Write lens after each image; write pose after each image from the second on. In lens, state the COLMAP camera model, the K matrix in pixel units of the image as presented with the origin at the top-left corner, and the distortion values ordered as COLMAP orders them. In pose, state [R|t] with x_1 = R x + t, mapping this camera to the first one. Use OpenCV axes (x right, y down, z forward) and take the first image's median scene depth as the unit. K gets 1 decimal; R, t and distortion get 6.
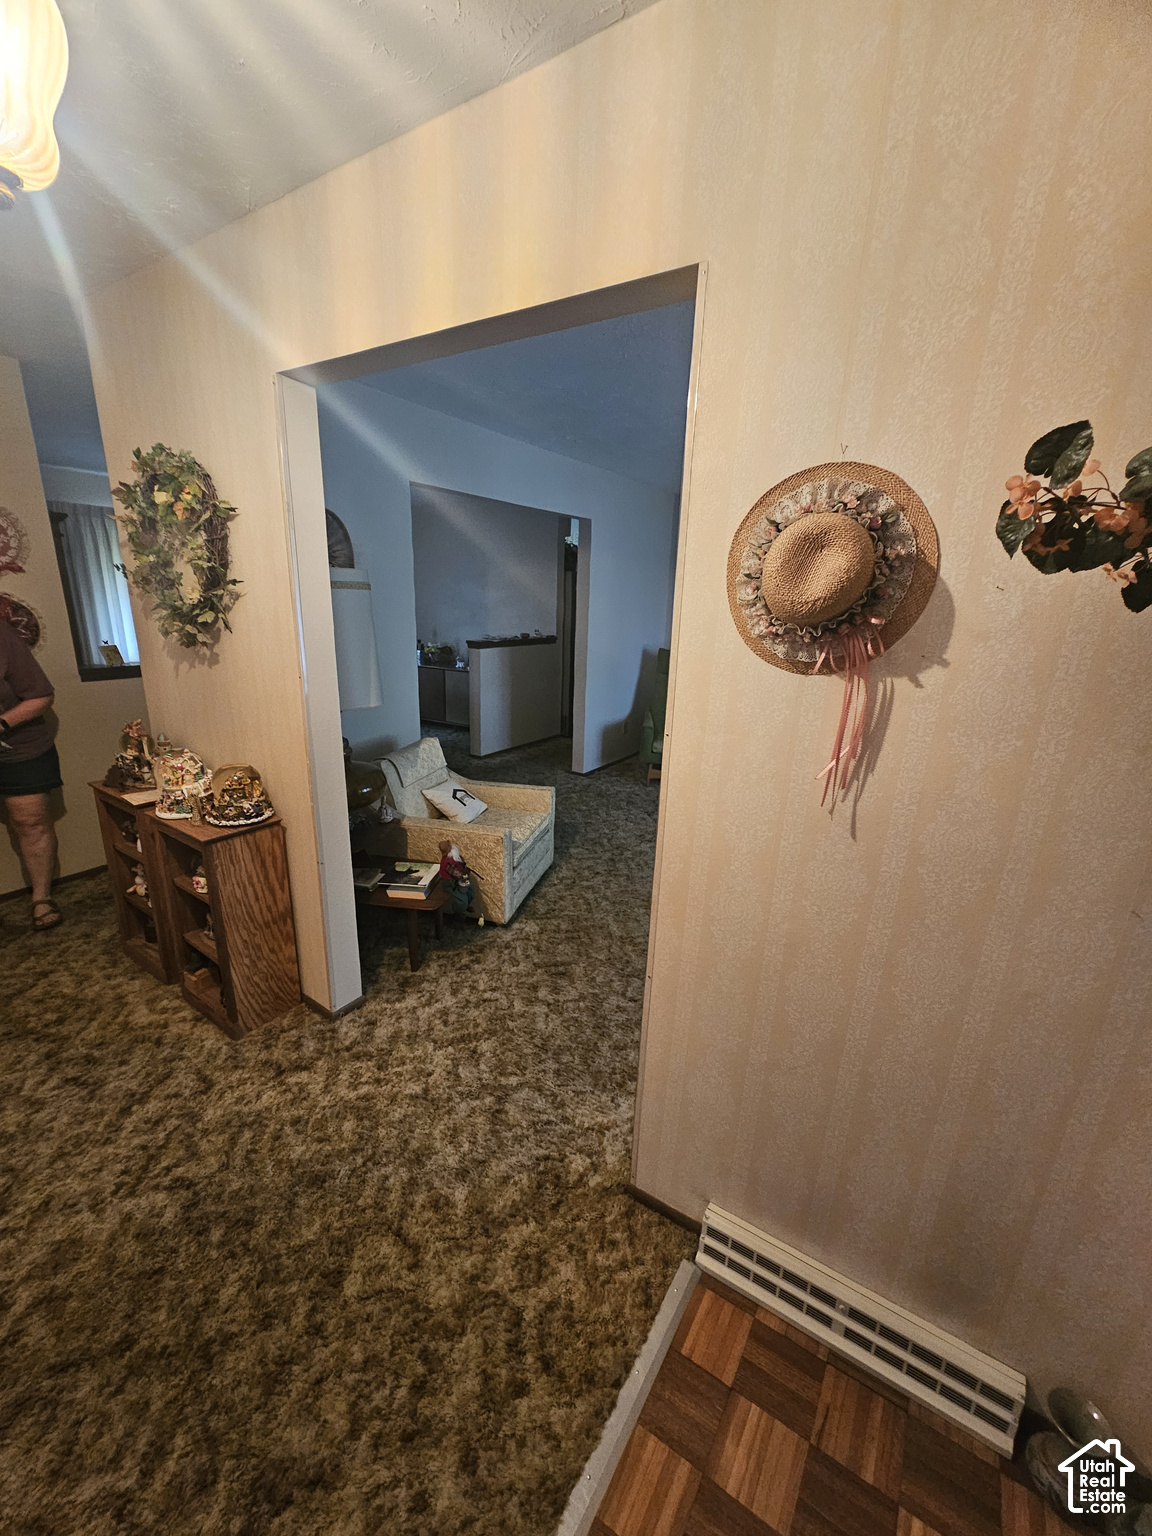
lens RADIAL K [[628.3, 0, 572.9], [0, 628.3, 770.8], [0, 0, 1]] dist [-0.002595, -0.000197]
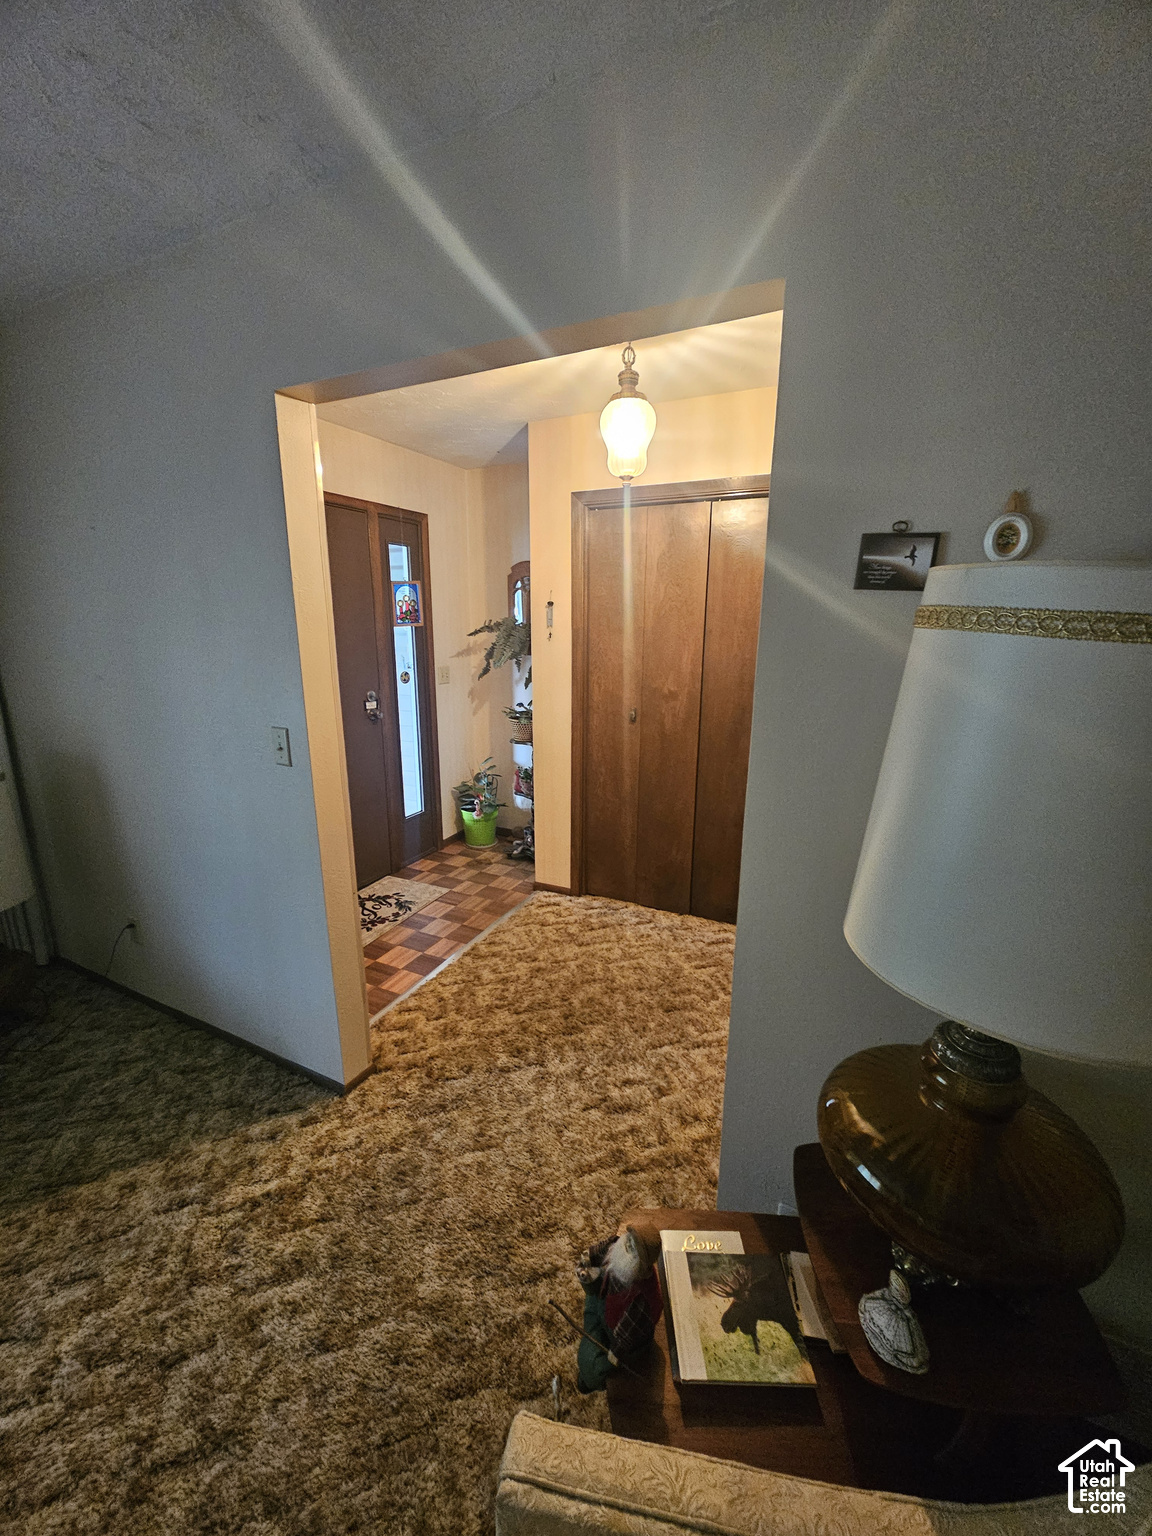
lens RADIAL K [[628.3, 0, 572.9], [0, 628.3, 770.8], [0, 0, 1]] dist [-0.002595, -0.000197]
pose [[-0.992732, -0.009113, -0.119997, -0.135994], [-0.068141, 0.864450, 0.498079, -0.456289], [0.099192, 0.502636, -0.858789, 1.571472]]
